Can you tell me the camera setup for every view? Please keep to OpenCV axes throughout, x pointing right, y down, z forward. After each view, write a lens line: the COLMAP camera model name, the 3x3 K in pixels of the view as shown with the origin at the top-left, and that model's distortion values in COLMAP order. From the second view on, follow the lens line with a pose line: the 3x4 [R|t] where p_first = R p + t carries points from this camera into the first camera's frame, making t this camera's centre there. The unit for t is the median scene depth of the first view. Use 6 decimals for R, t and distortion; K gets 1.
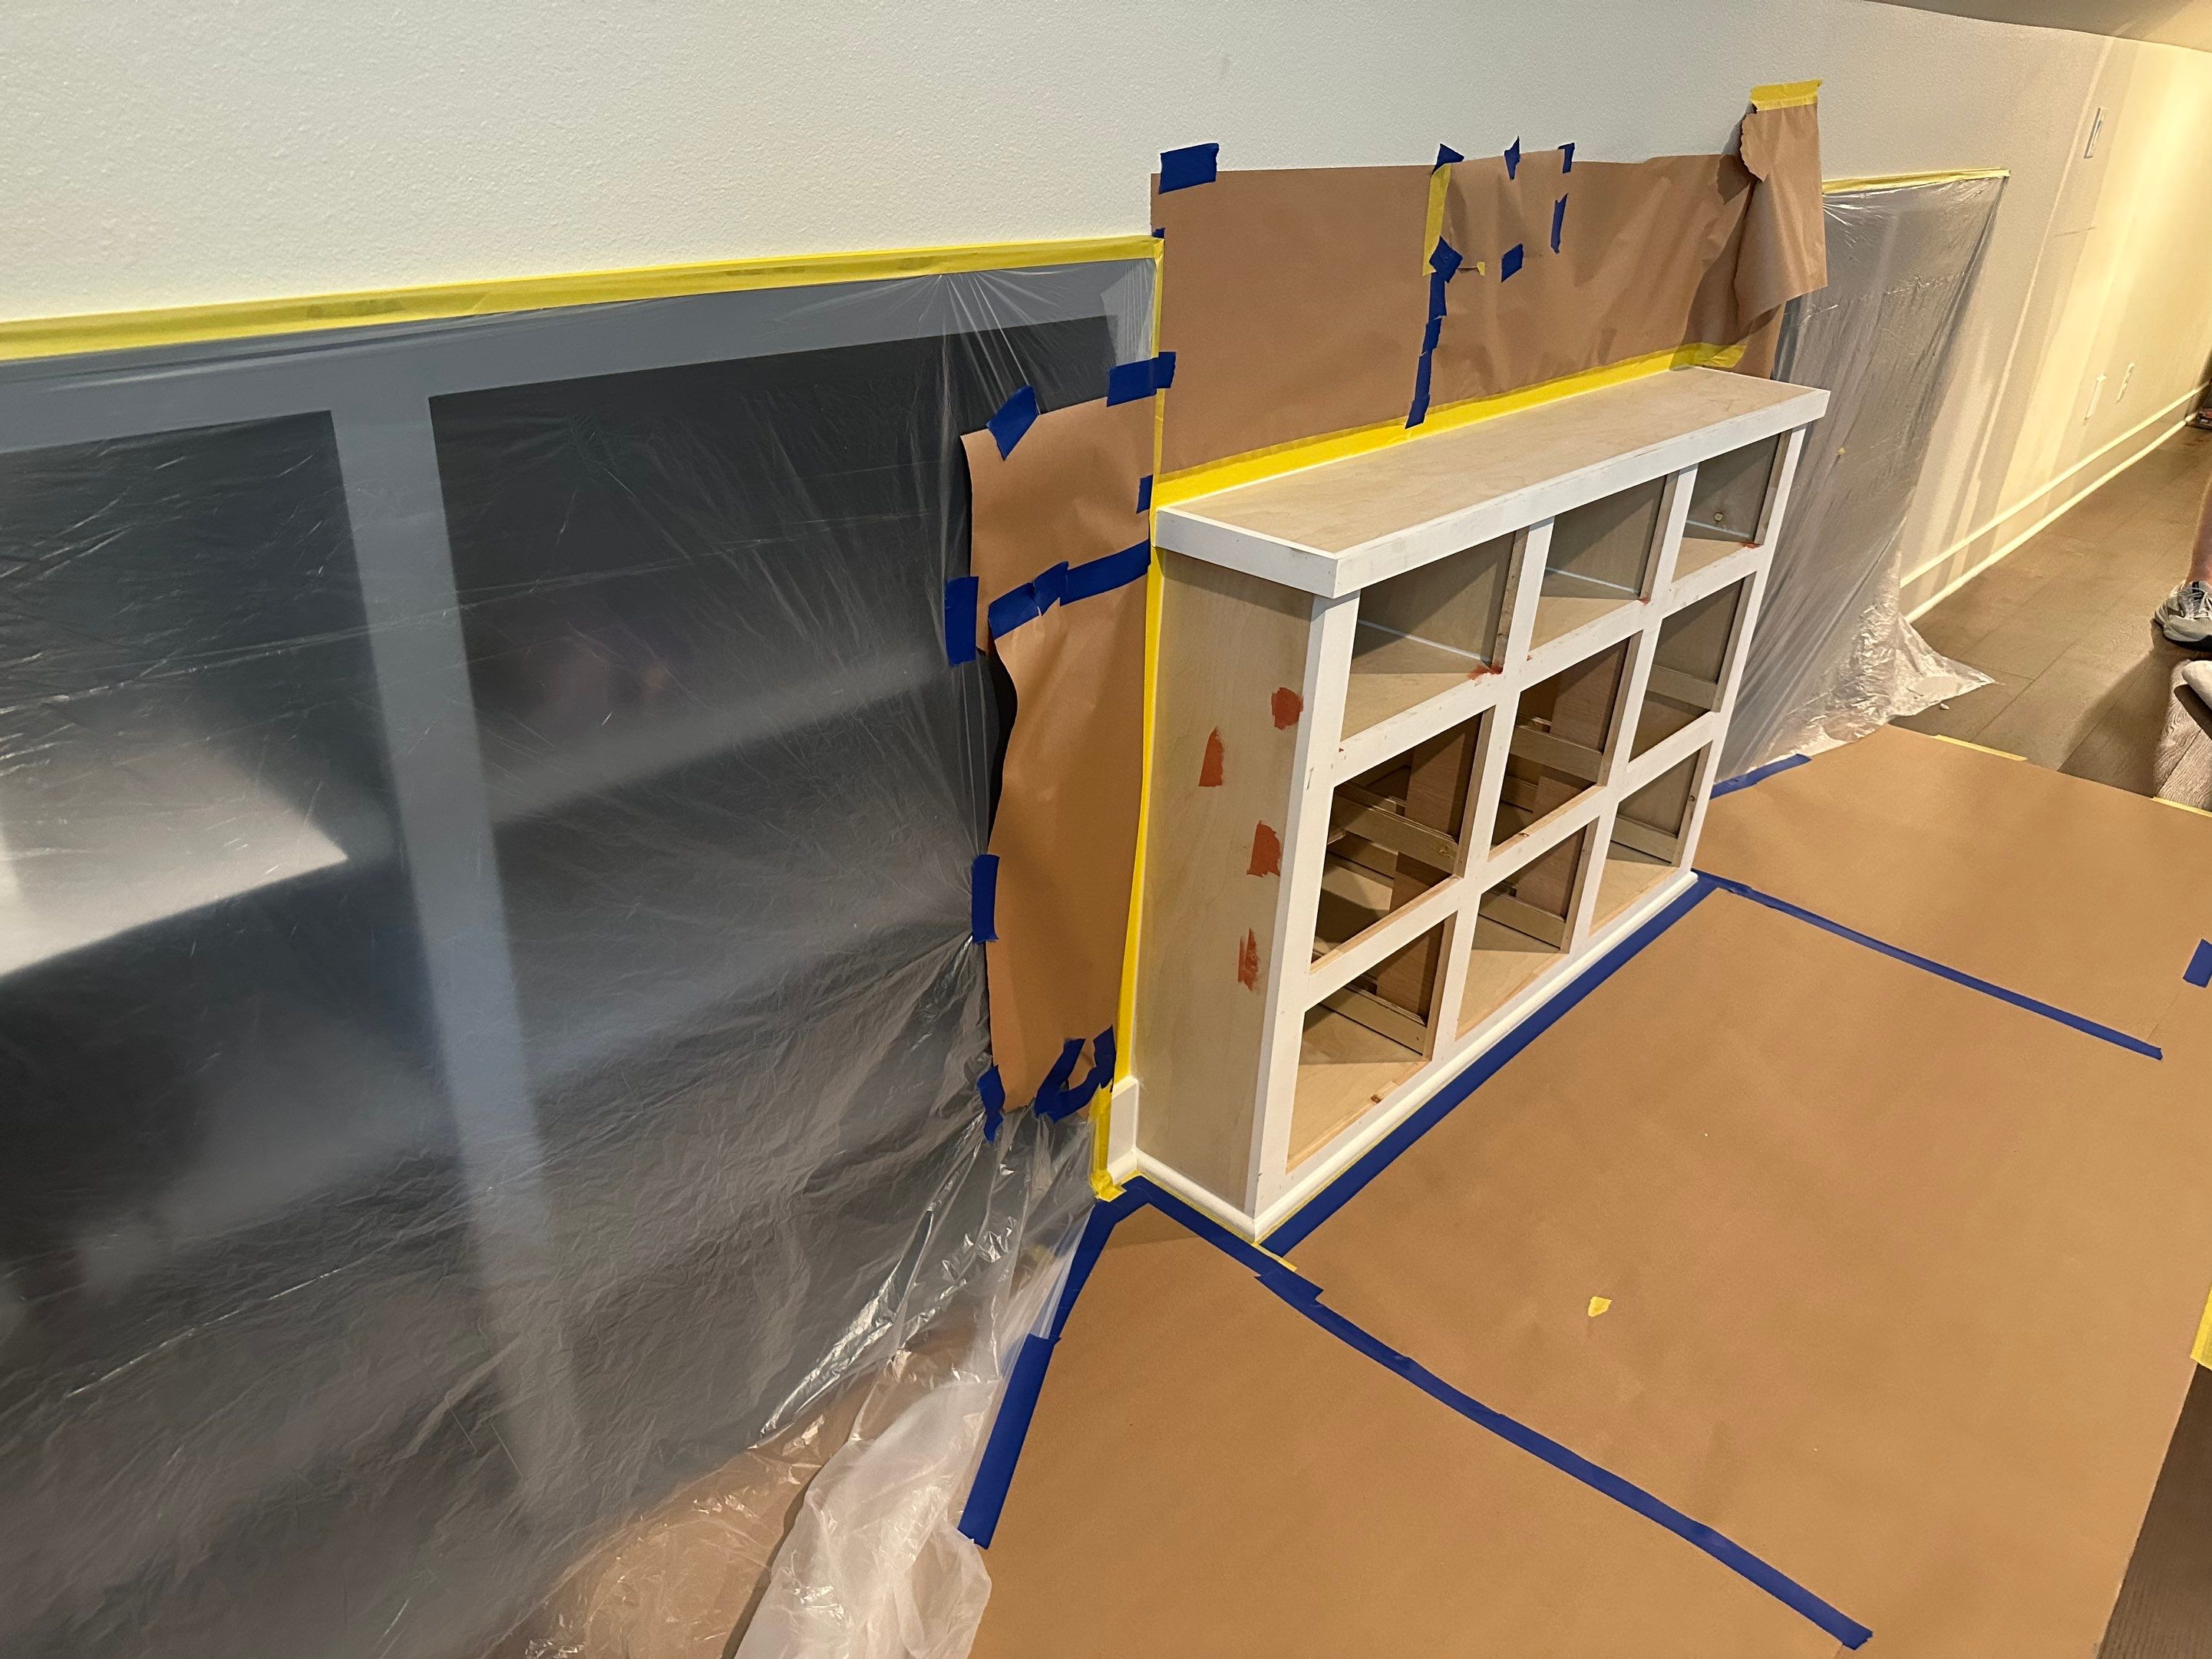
lens RADIAL K [[1560.9, 0, 1142.1], [0, 1560.9, 802.2], [0, 0, 1]] dist [0.015239, -0.037346]
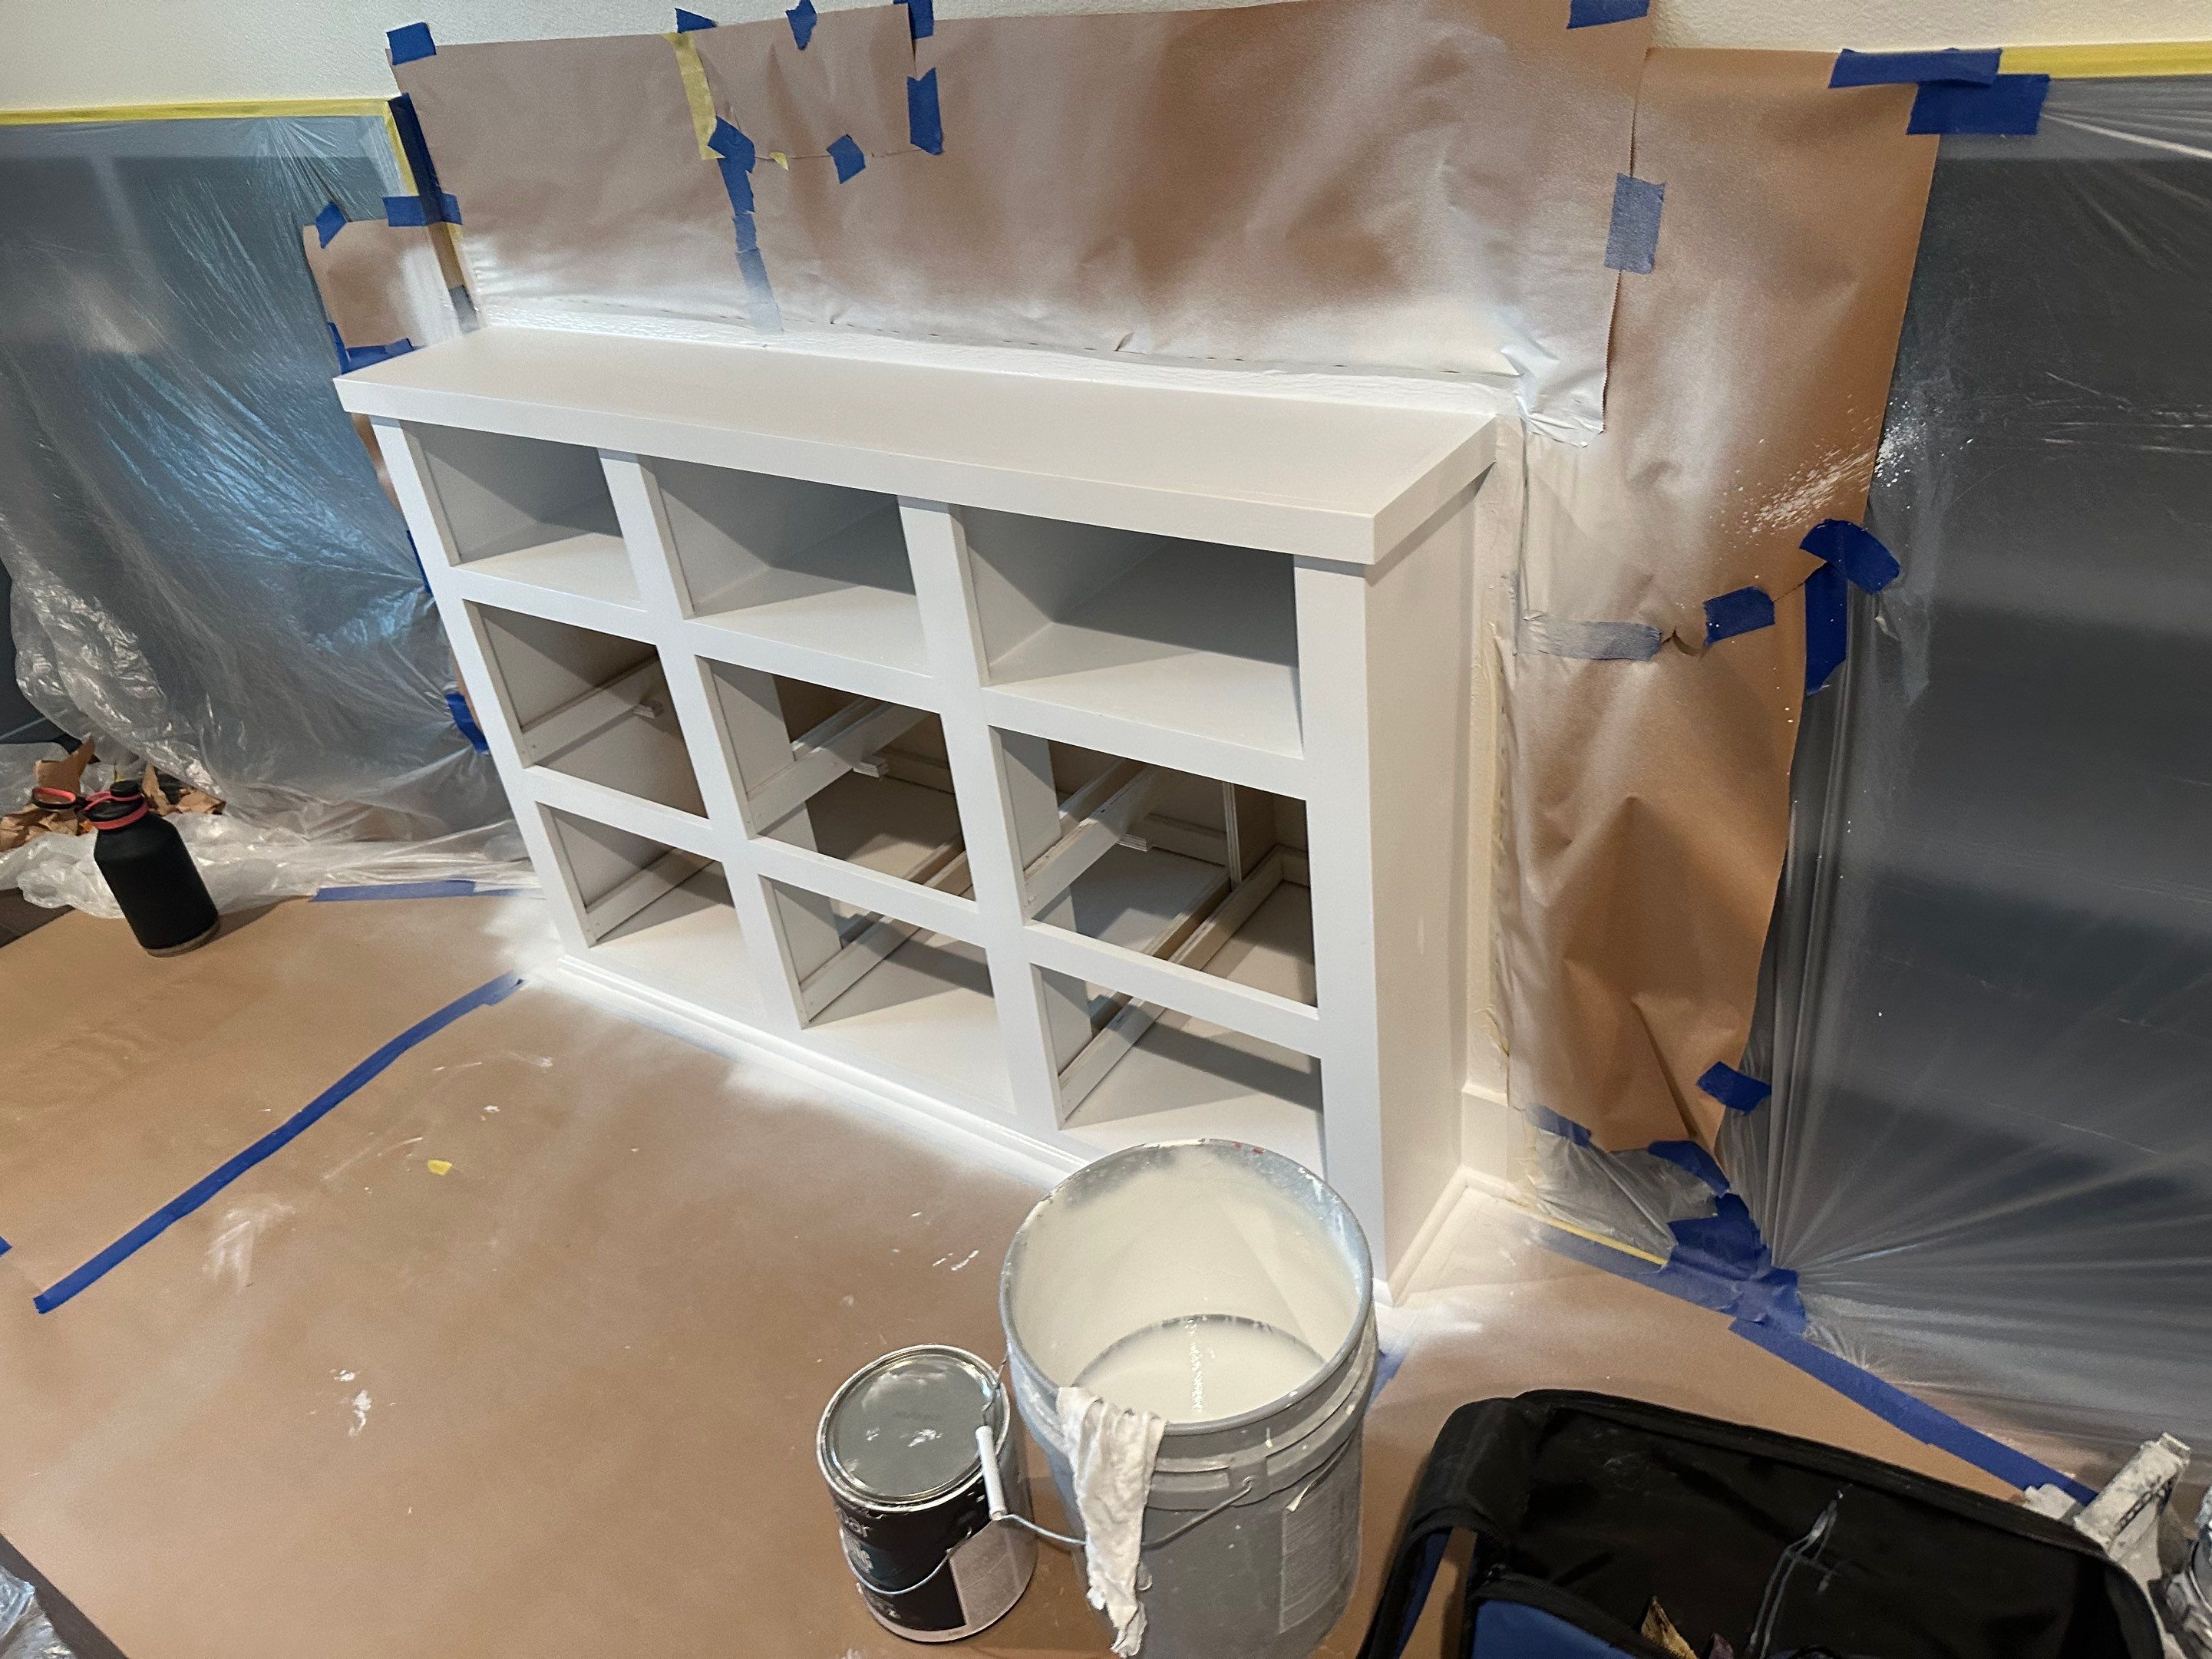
lens RADIAL K [[1560.9, 0, 1102.1], [0, 1560.9, 812.0], [0, 0, 1]] dist [0.015239, -0.037346]
pose [[0.116355, 0.454241, -0.883248, 1.132628], [-0.343951, 0.852690, 0.393214, -0.437710], [0.931750, 0.258042, 0.255452, 1.053932]]
